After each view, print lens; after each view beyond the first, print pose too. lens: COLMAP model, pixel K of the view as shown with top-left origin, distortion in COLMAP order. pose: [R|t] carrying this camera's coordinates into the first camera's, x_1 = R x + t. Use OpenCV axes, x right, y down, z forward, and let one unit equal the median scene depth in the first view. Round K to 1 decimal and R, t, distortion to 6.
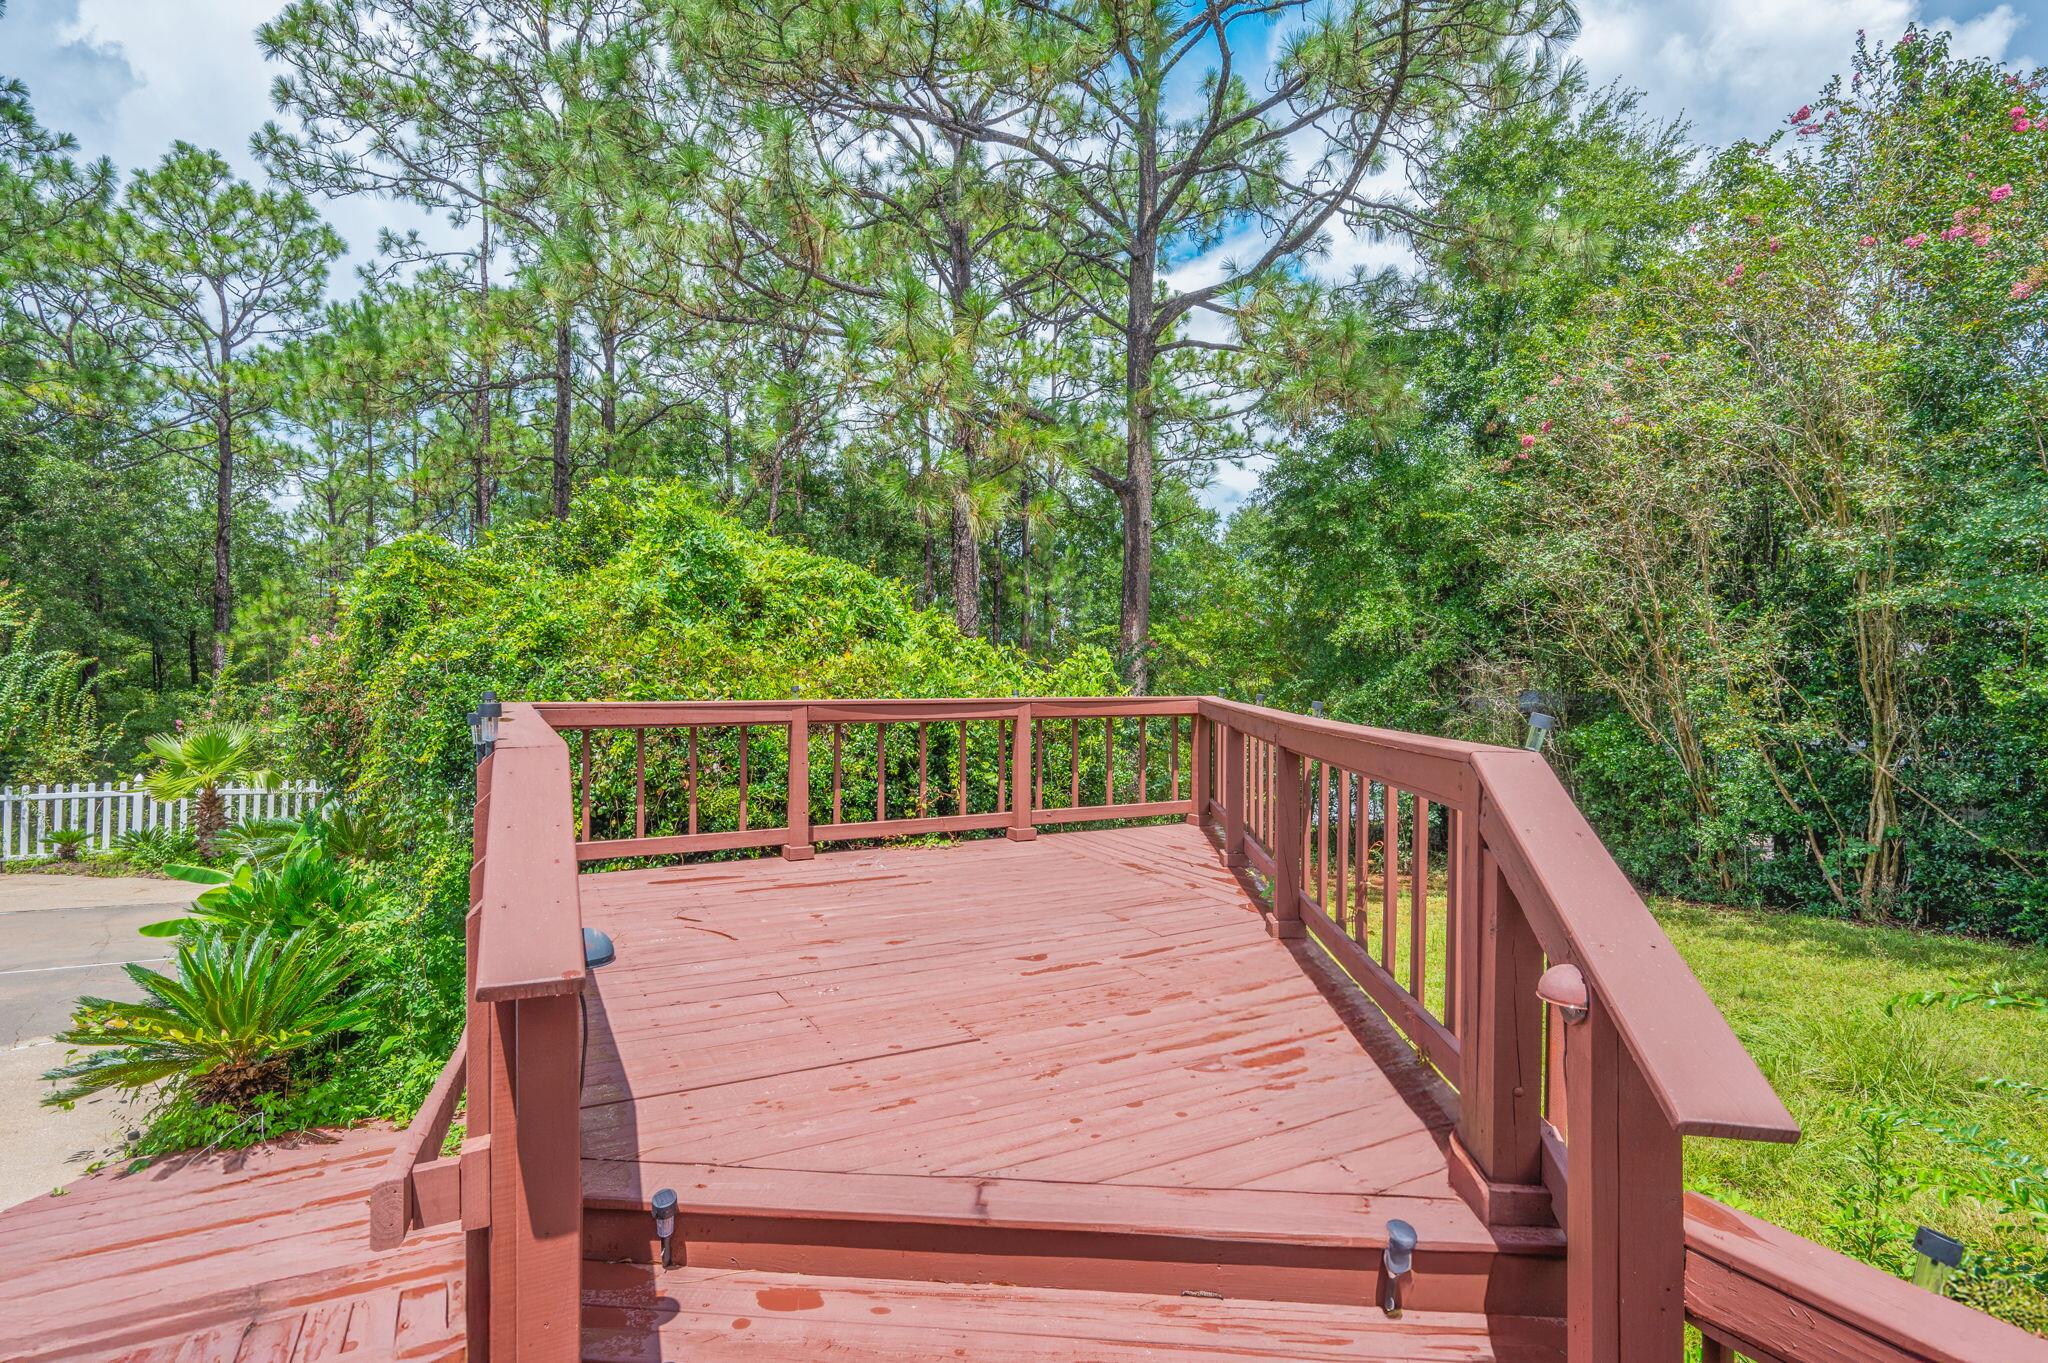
lens RADIAL K [[980.3, 0, 1024.0], [0, 980.3, 678.3], [0, 0, 1]] dist [-0.000916, 0.000293]
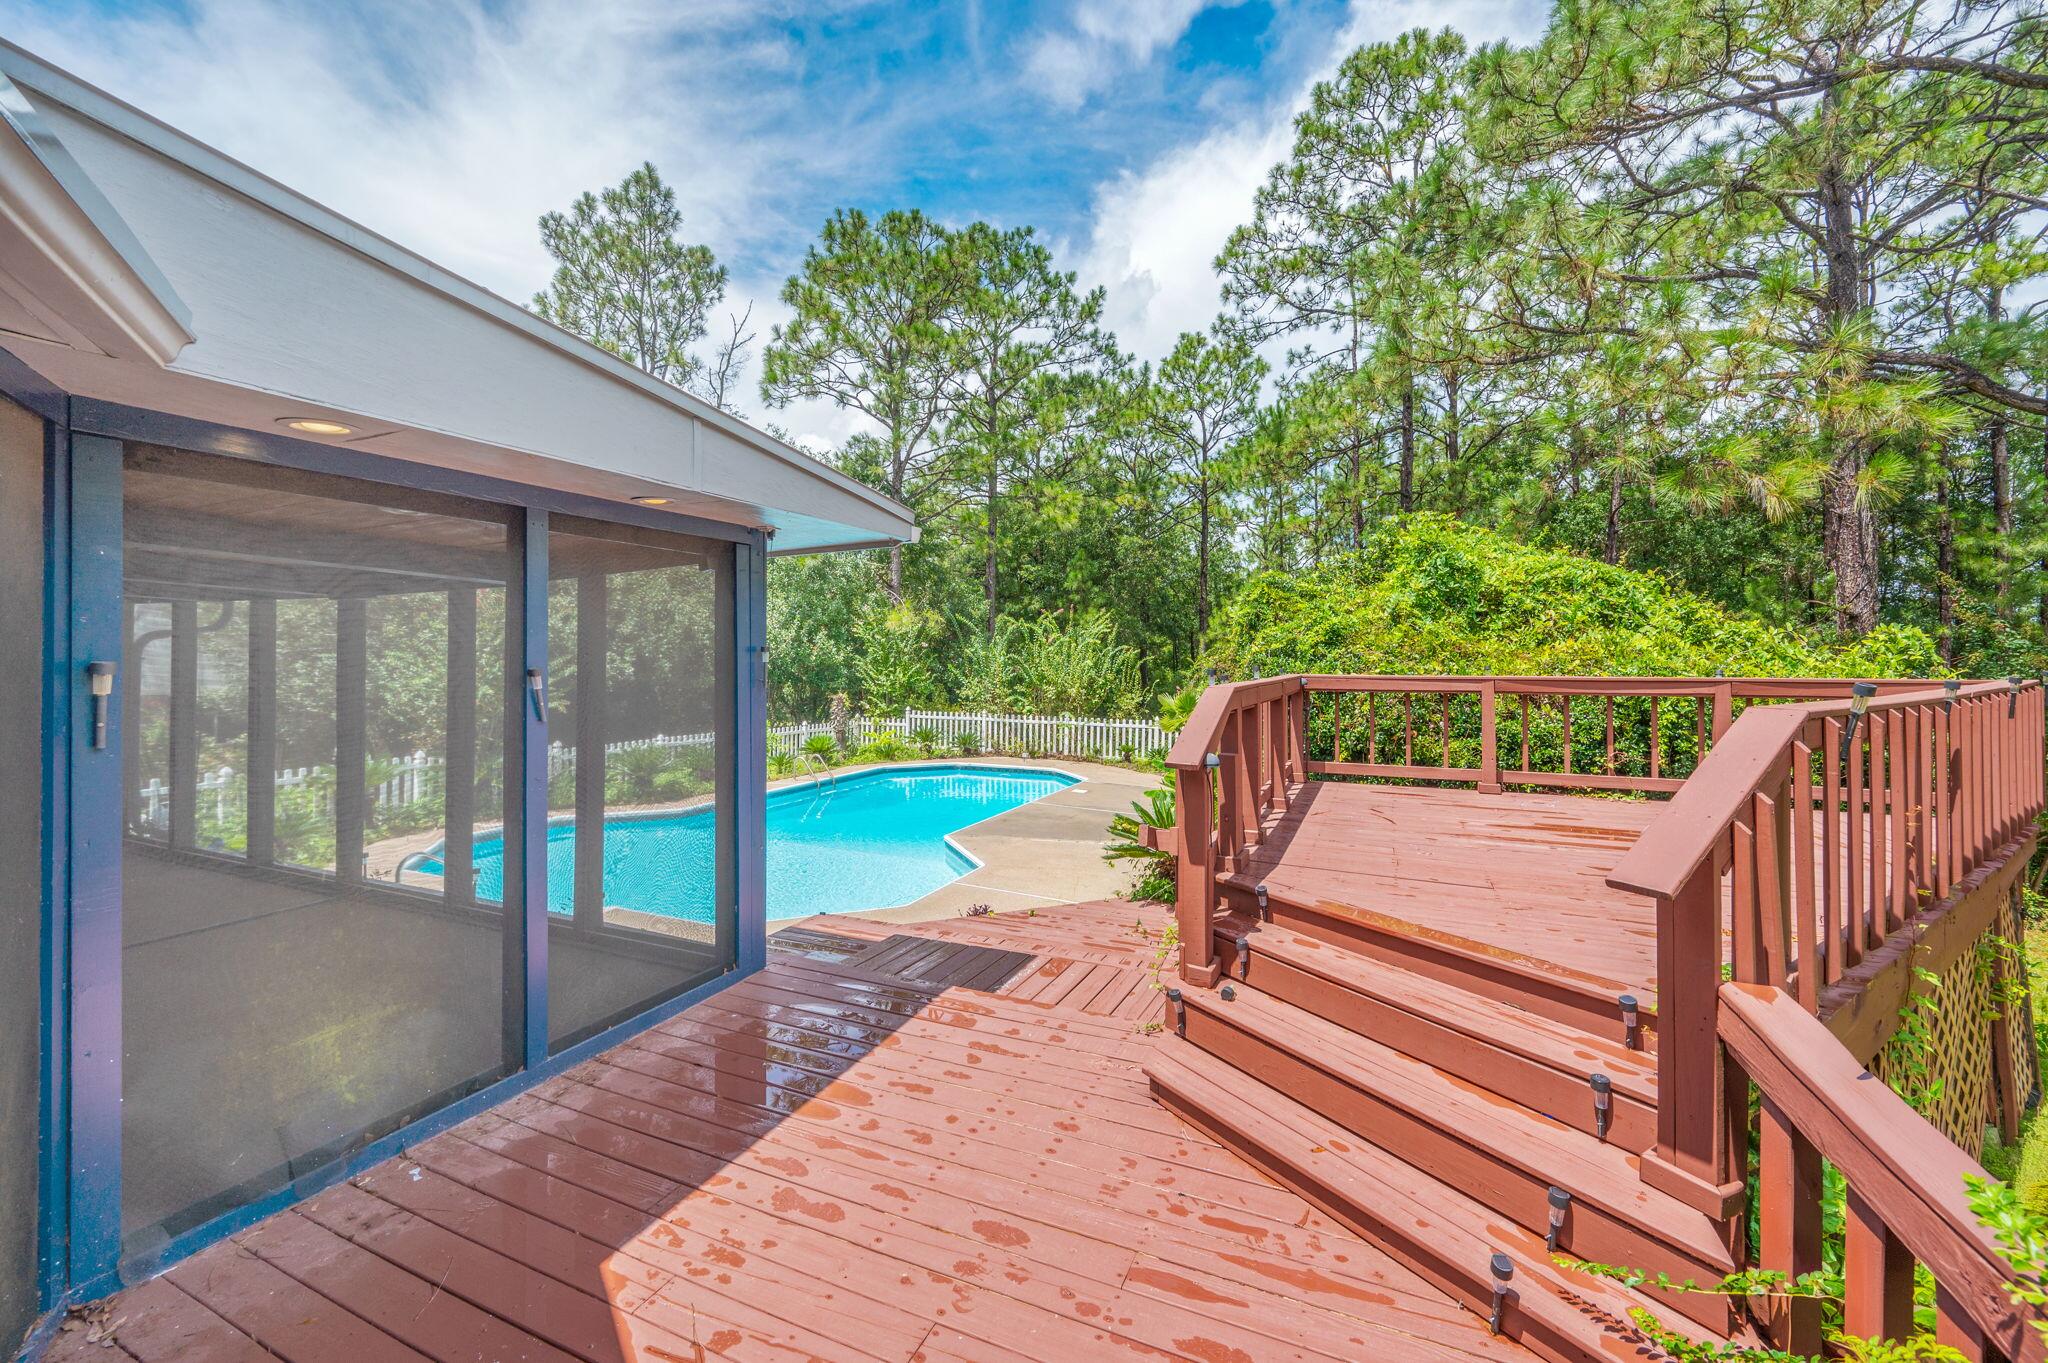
lens RADIAL K [[824.9, 0, 1024.8], [0, 824.9, 636.8], [0, 0, 1]] dist [0.000469, 0.000045]
pose [[0.612121, -0.023151, -0.790425, 0.079751], [-0.001385, 0.999538, -0.030348, 0.001043], [0.790763, 0.019671, 0.611807, -0.059267]]
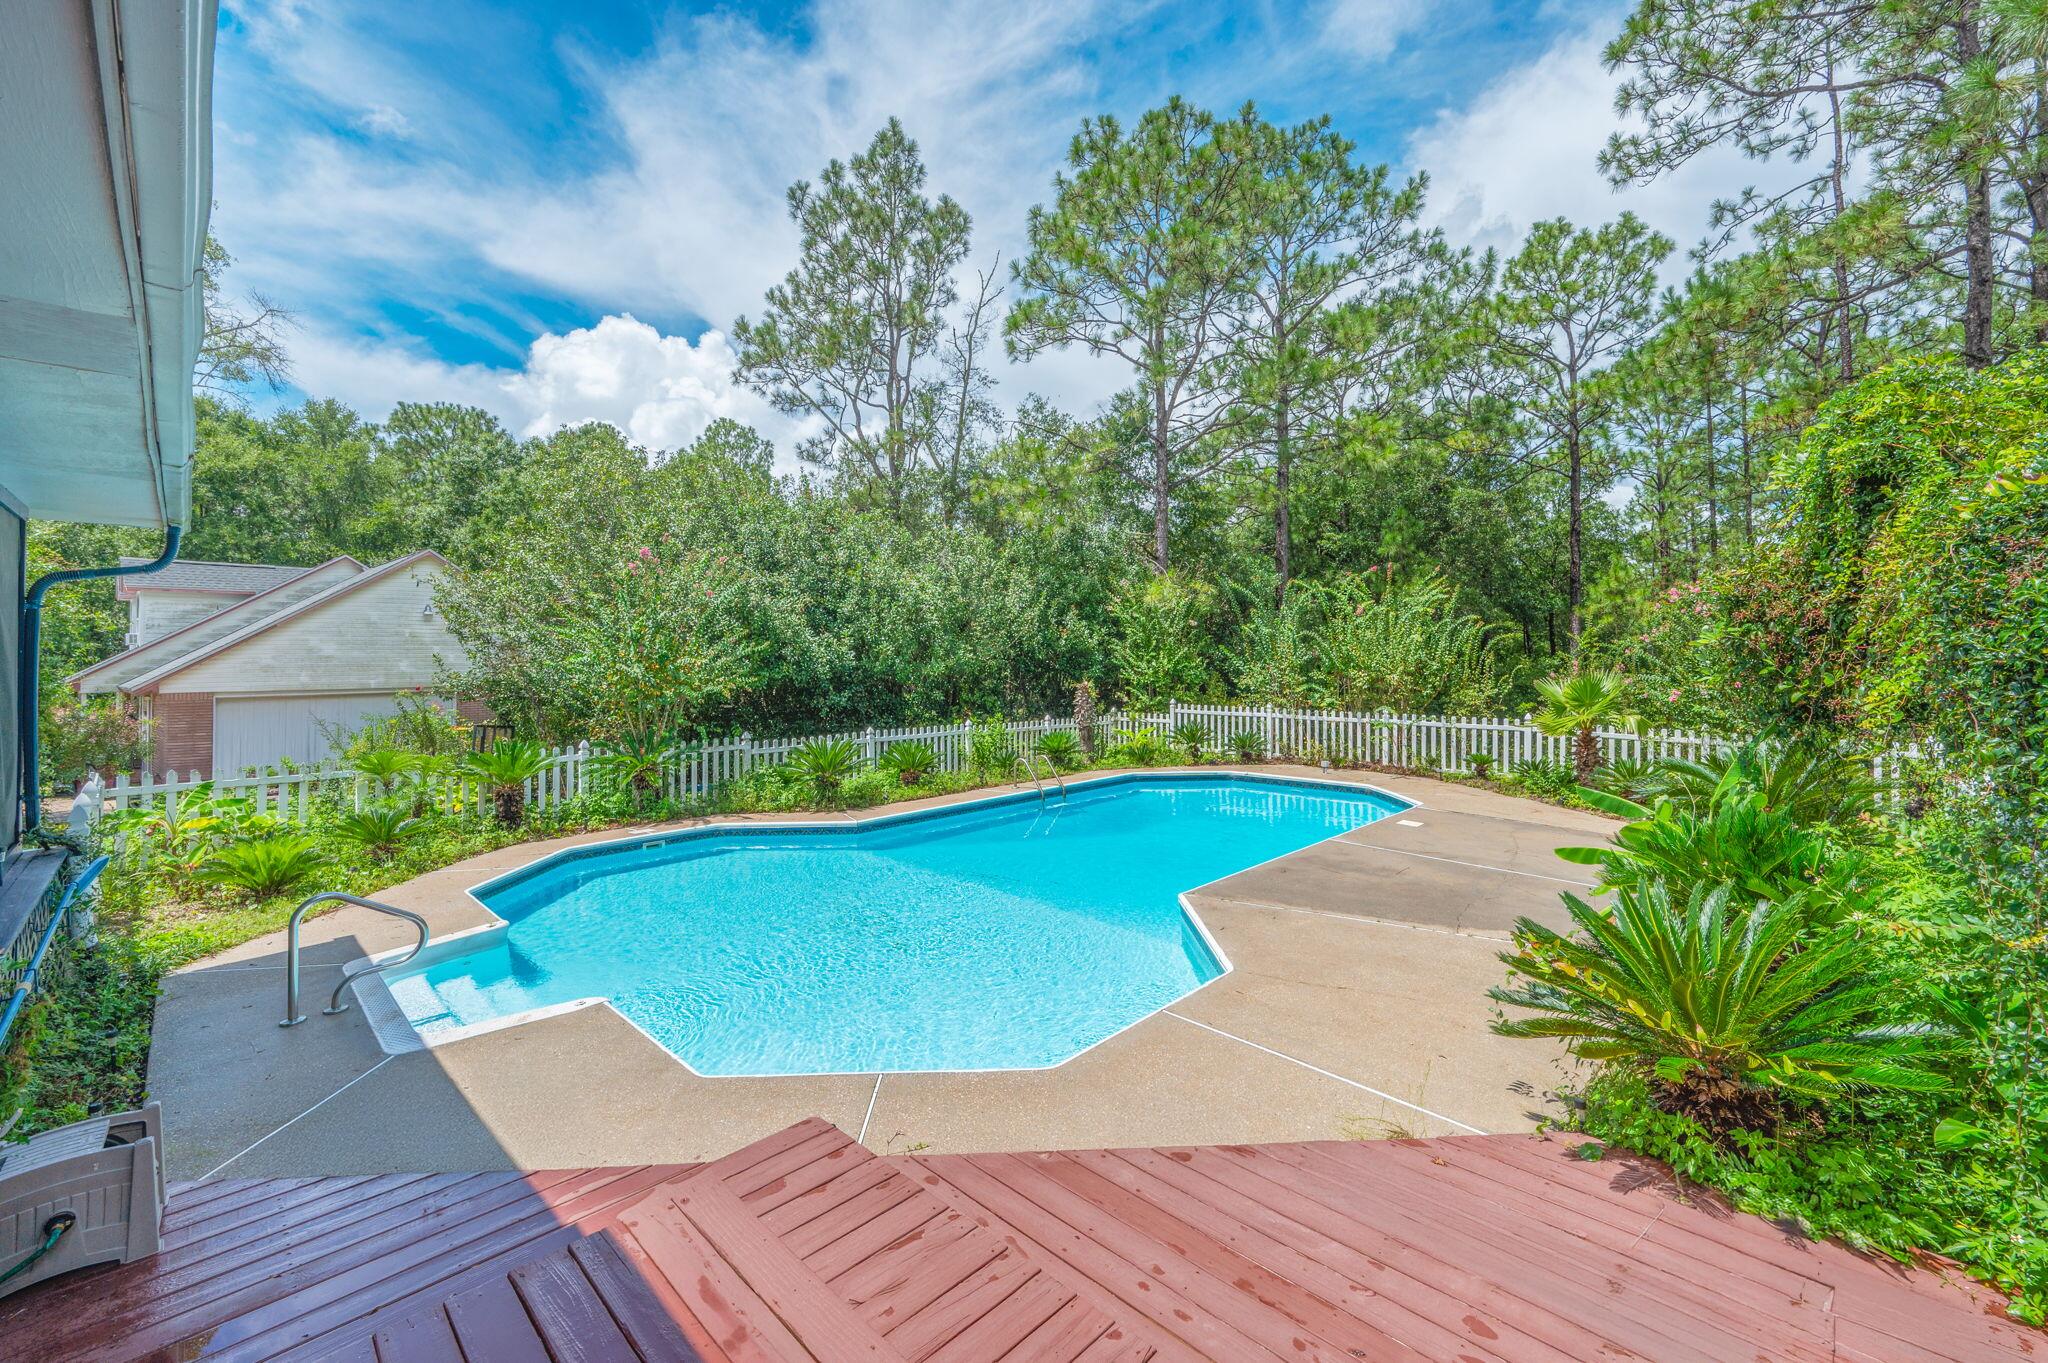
lens RADIAL K [[823.0, 0, 1043.3], [0, 823.0, 644.5], [0, 0, 1]] dist [0.000690, 0.000234]
pose [[0.314490, -0.024513, -0.948944, -0.096111], [0.008136, 0.999699, -0.023128, 0.022760], [0.949226, -0.000447, 0.314595, 0.088324]]
